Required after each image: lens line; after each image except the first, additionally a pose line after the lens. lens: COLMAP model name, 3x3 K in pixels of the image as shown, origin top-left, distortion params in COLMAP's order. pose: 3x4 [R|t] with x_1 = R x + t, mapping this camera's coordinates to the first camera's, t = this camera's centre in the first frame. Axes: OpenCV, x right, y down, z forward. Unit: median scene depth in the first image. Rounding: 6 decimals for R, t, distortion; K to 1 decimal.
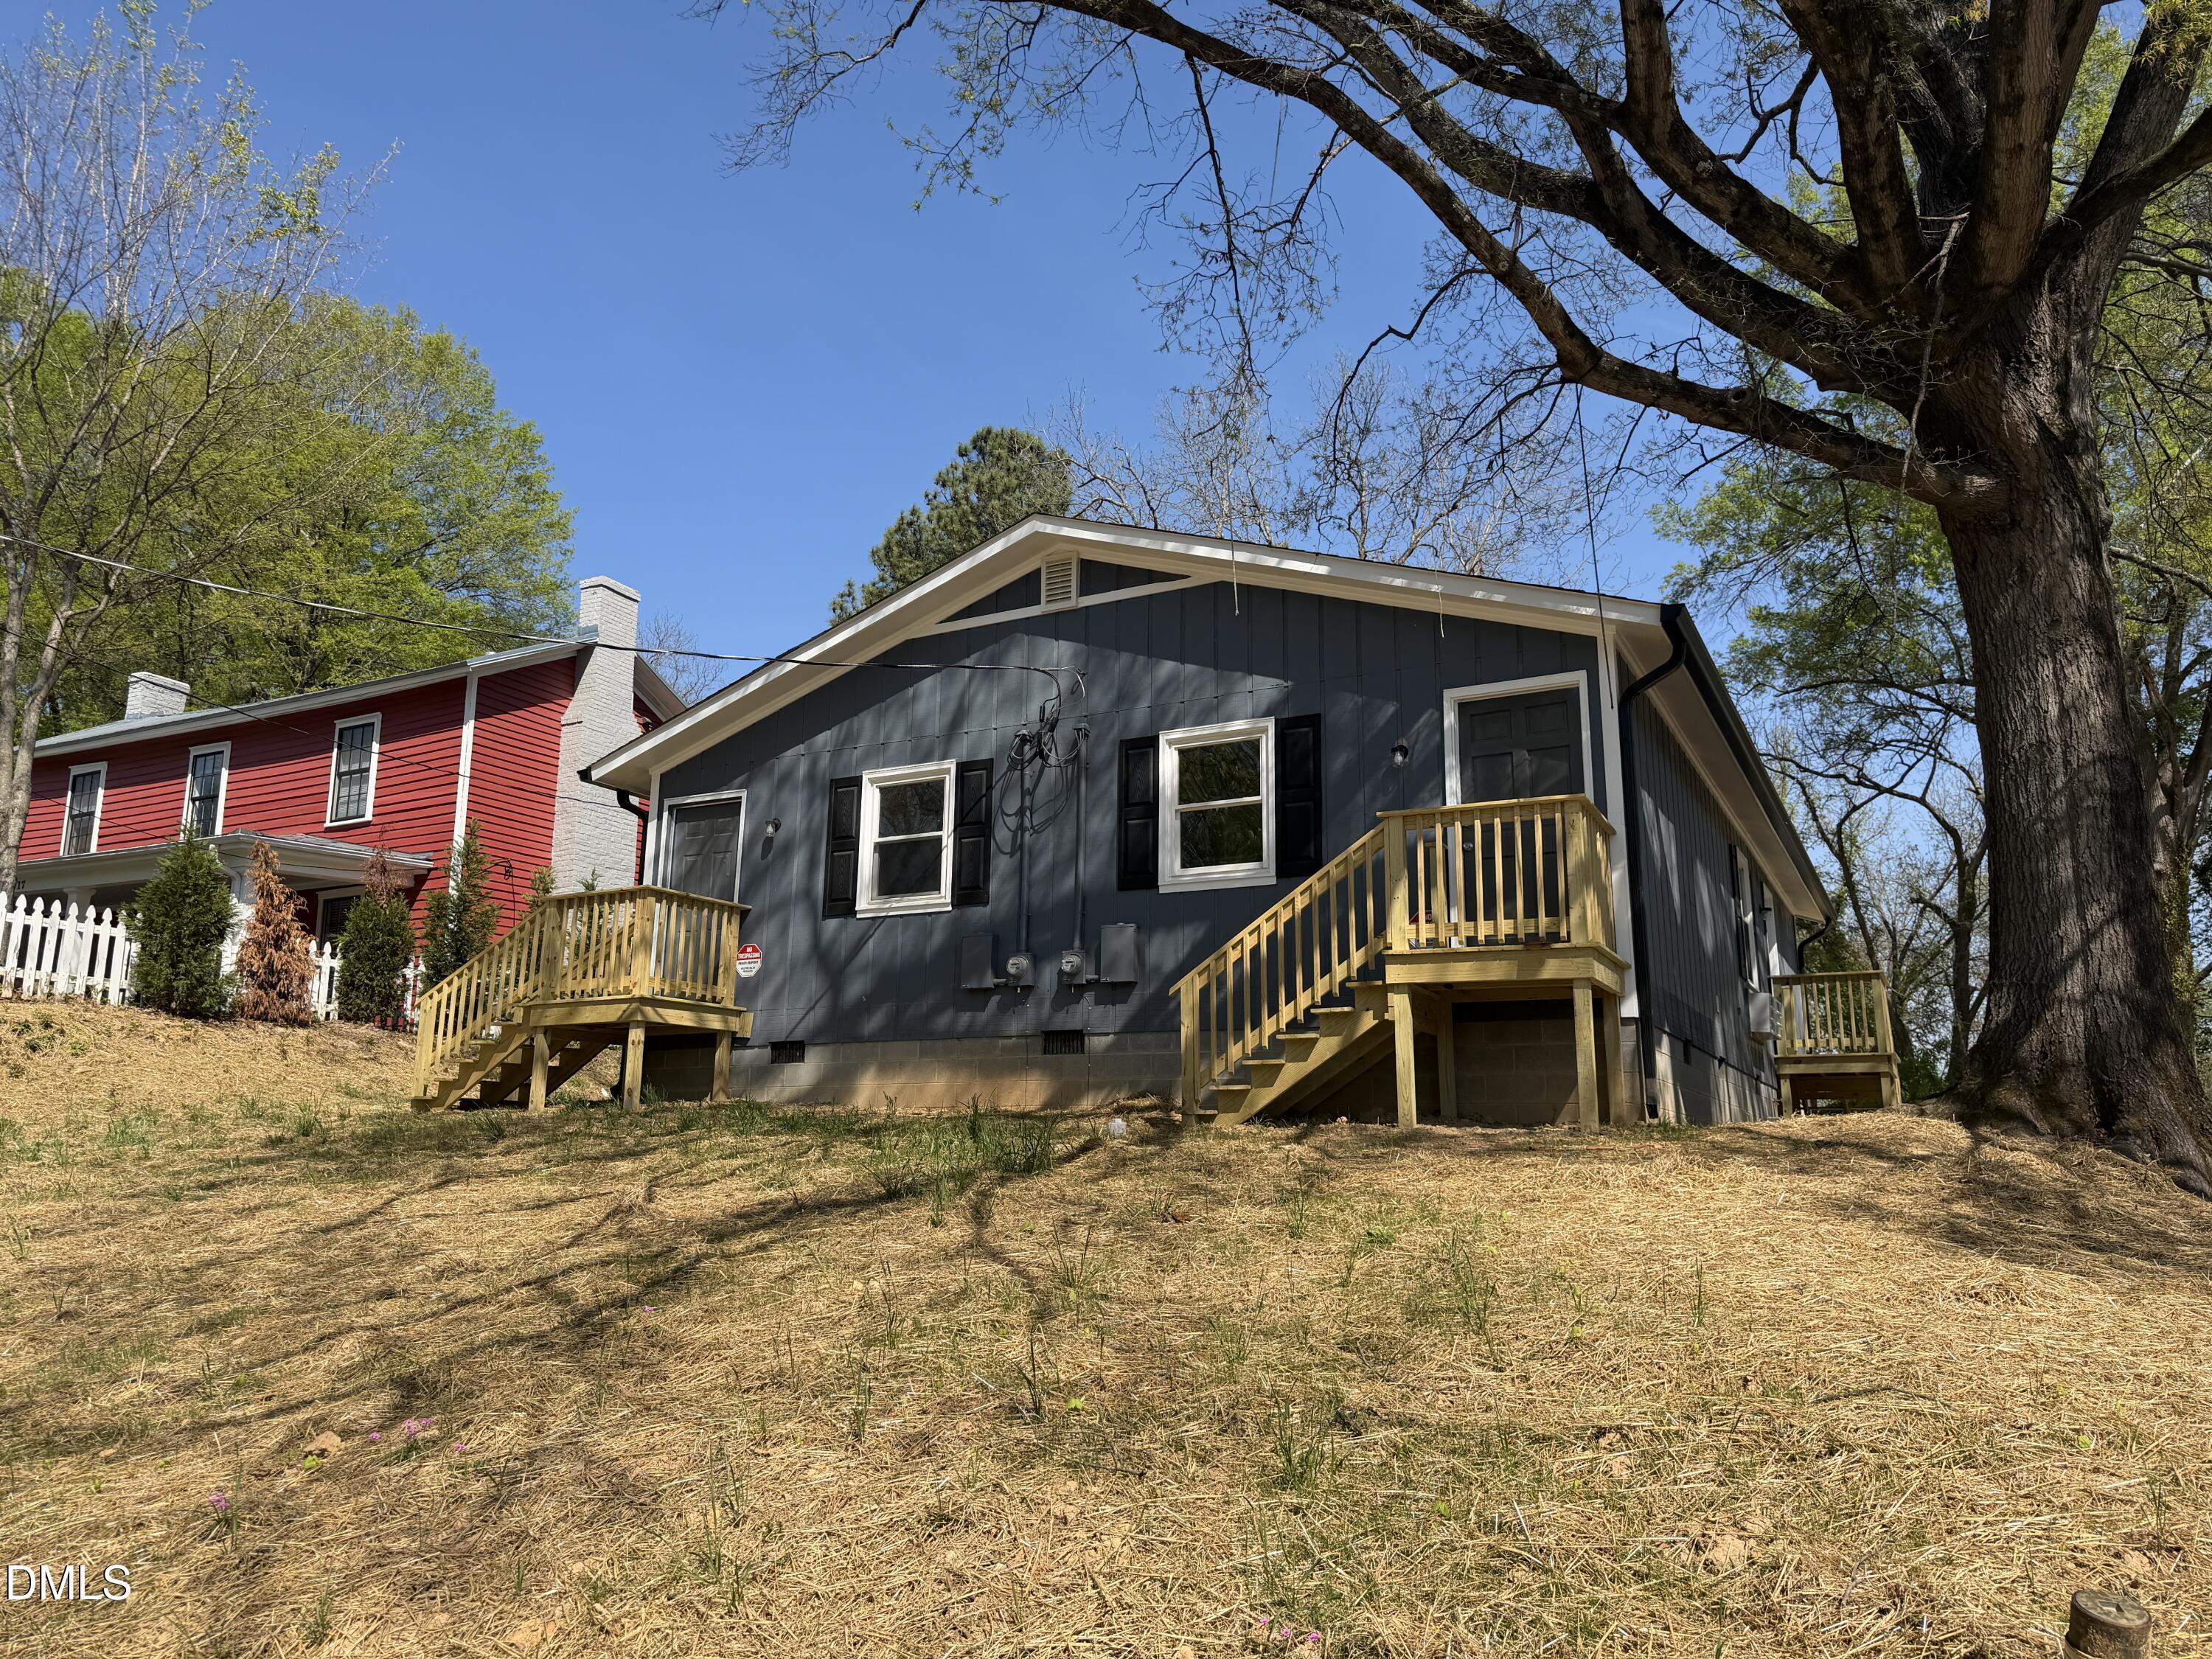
lens RADIAL K [[1570.7, 0, 1107.5], [0, 1570.7, 836.8], [0, 0, 1]] dist [0.034833, -0.042687]
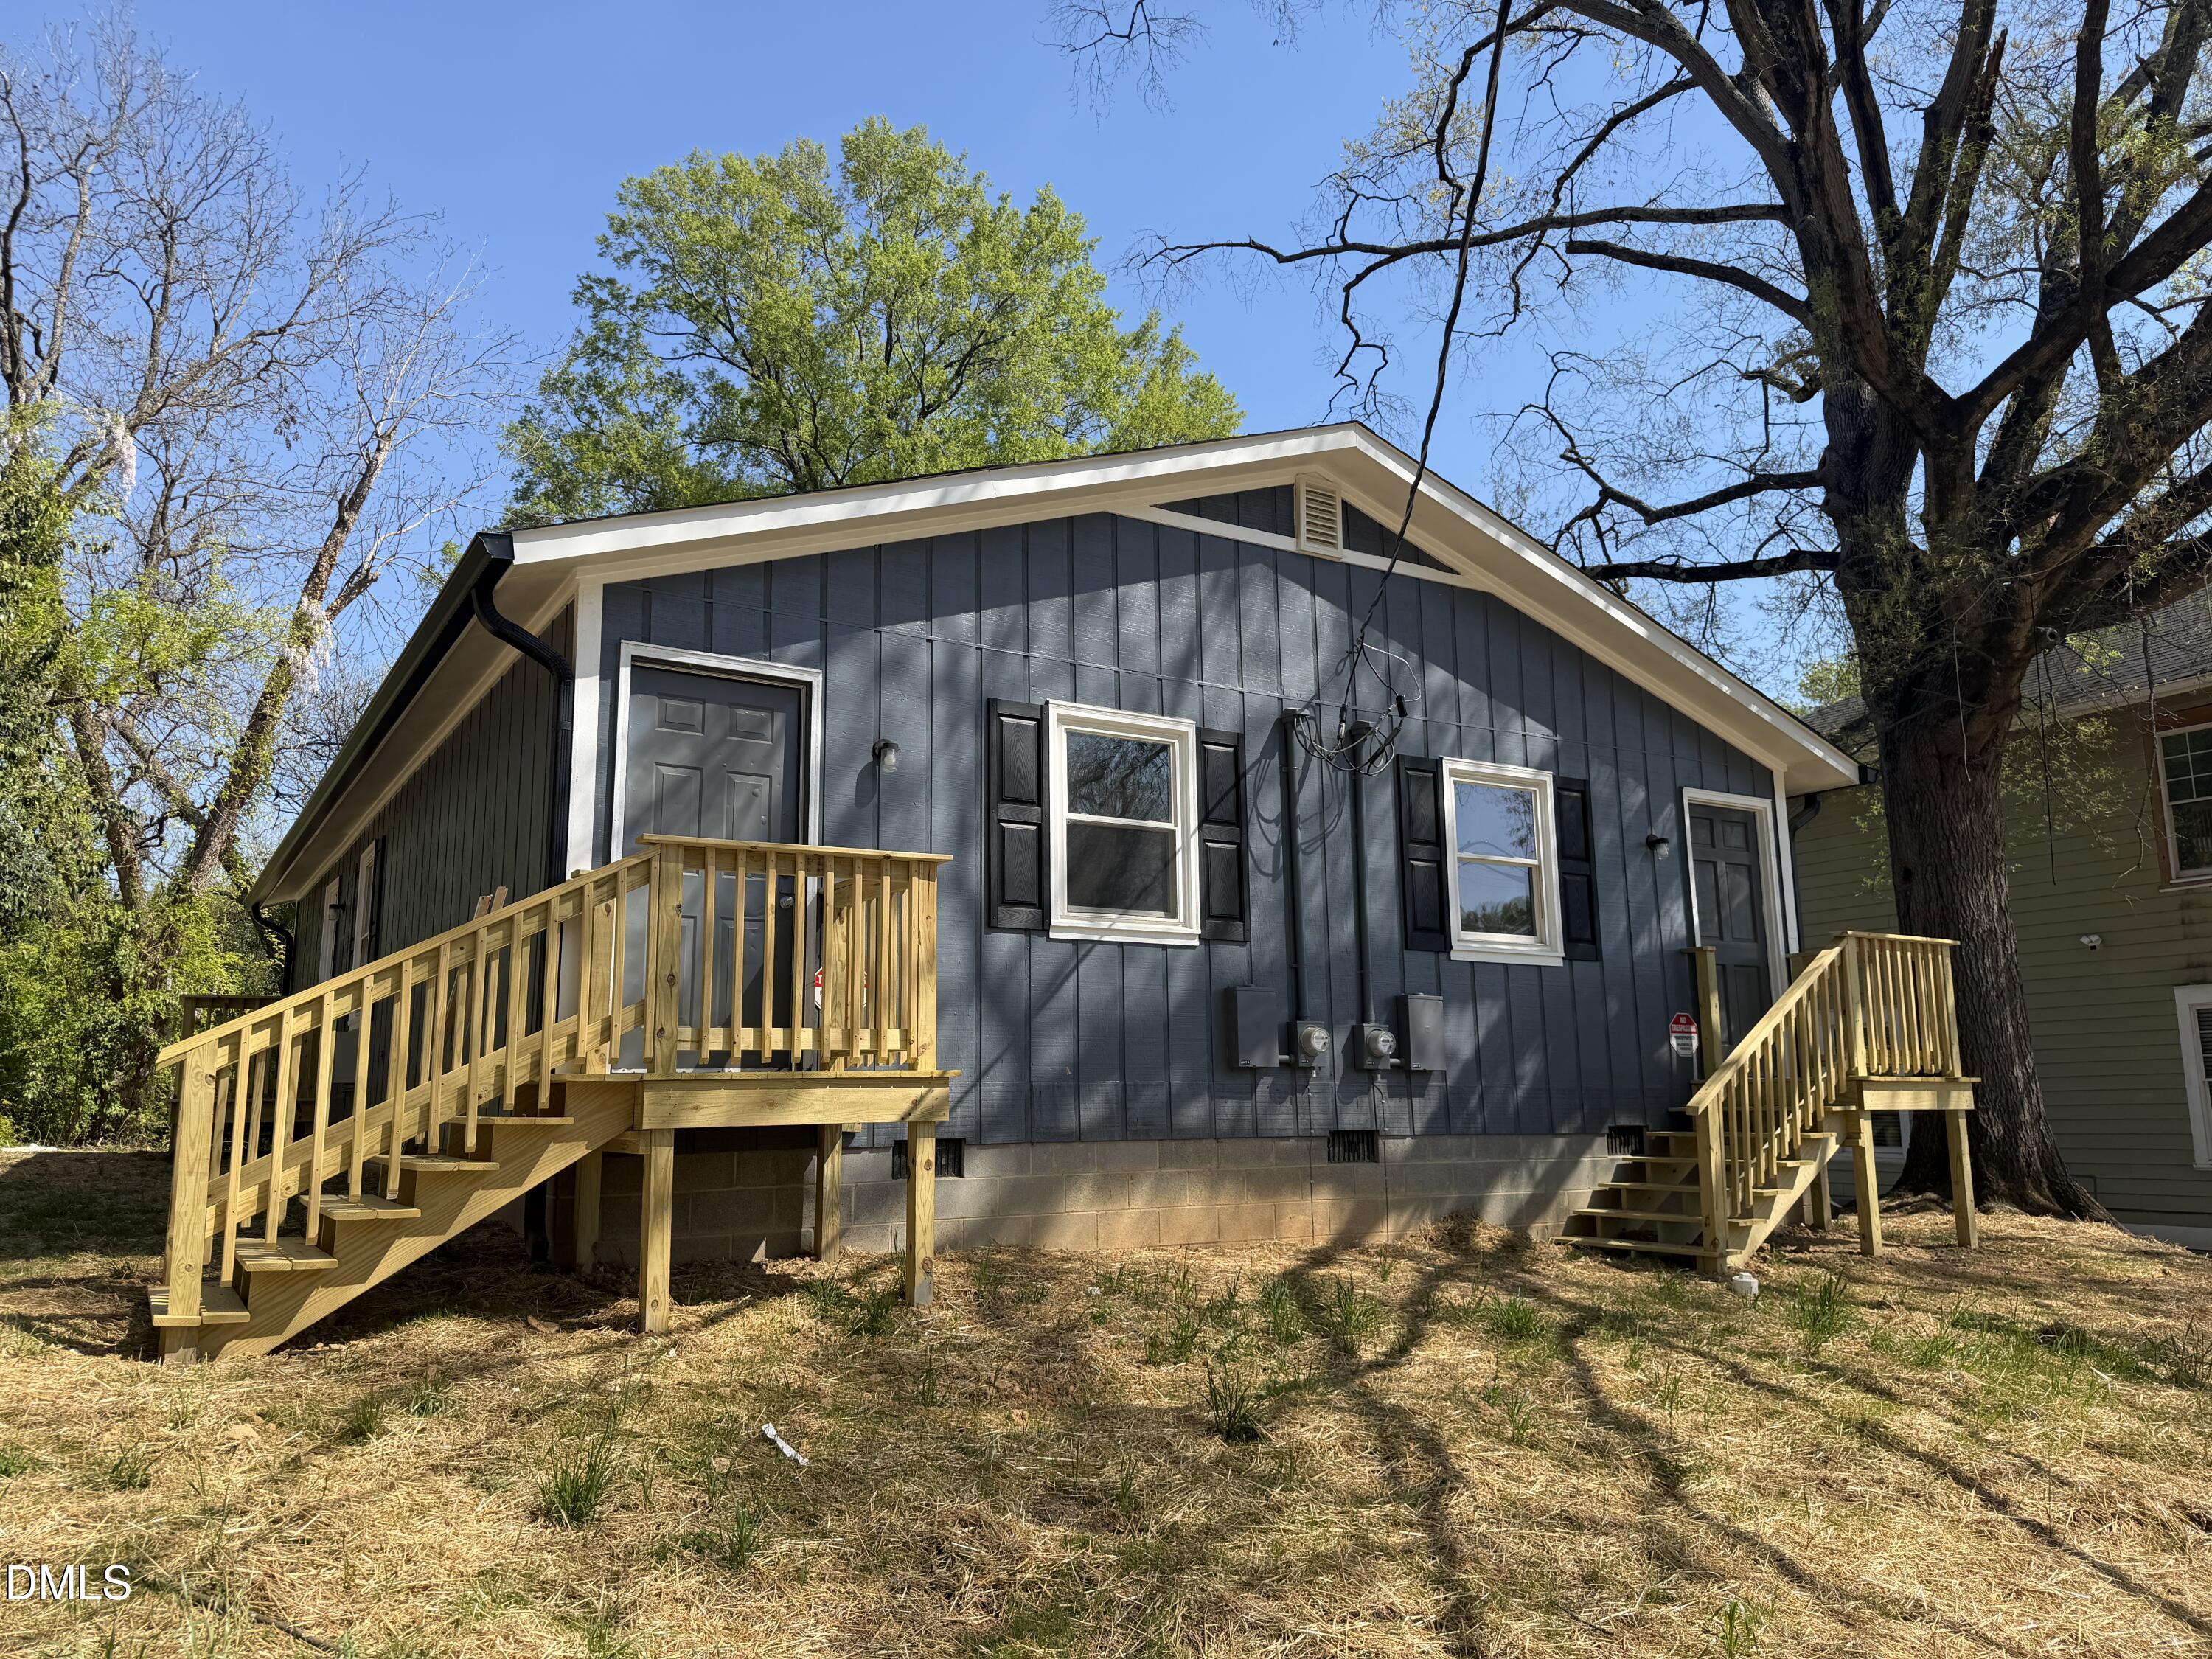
lens RADIAL K [[1570.7, 0, 1109.2], [0, 1570.7, 826.3], [0, 0, 1]] dist [0.034833, -0.042687]
pose [[0.504653, 0.137737, 0.852264, -0.699673], [-0.165615, 0.984301, -0.061009, 0.043839], [-0.847288, -0.110360, 0.519542, 0.686353]]
